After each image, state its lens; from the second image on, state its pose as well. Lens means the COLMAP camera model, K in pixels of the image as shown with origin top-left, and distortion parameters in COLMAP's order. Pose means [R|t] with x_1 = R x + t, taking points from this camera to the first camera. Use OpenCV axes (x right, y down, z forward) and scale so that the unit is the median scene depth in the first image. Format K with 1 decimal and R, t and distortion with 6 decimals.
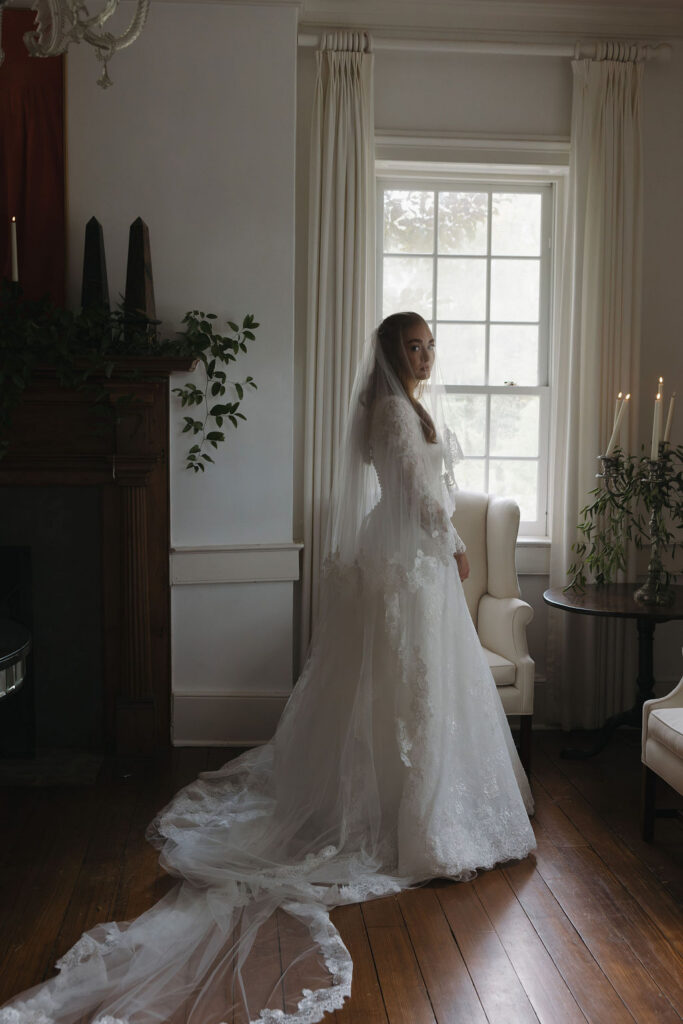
lens RADIAL K [[1312.4, 0, 347.7], [0, 1312.4, 508.1], [0, 0, 1]] dist [-0.000915, 0.000000]
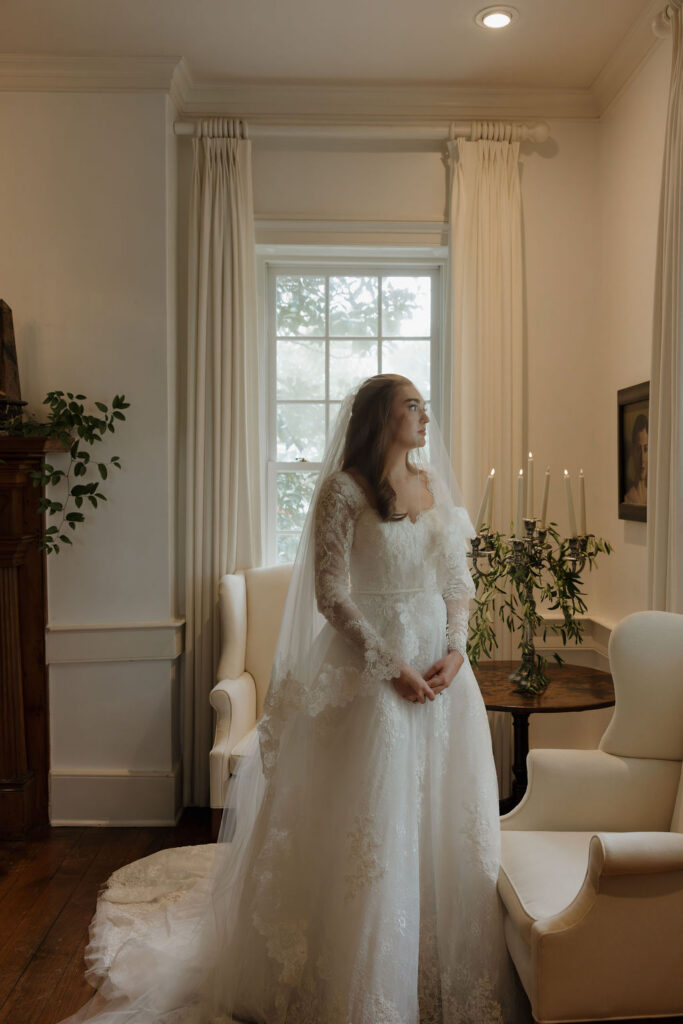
lens RADIAL K [[929.7, 0, 368.0], [0, 929.7, 509.6], [0, 0, 1]] dist [-0.005931, 0.000000]
pose [[0.997754, -0.008308, -0.066468, 0.157590], [0.005272, 0.998940, -0.045721, -0.025824], [0.066778, 0.045268, 0.996740, 0.301213]]
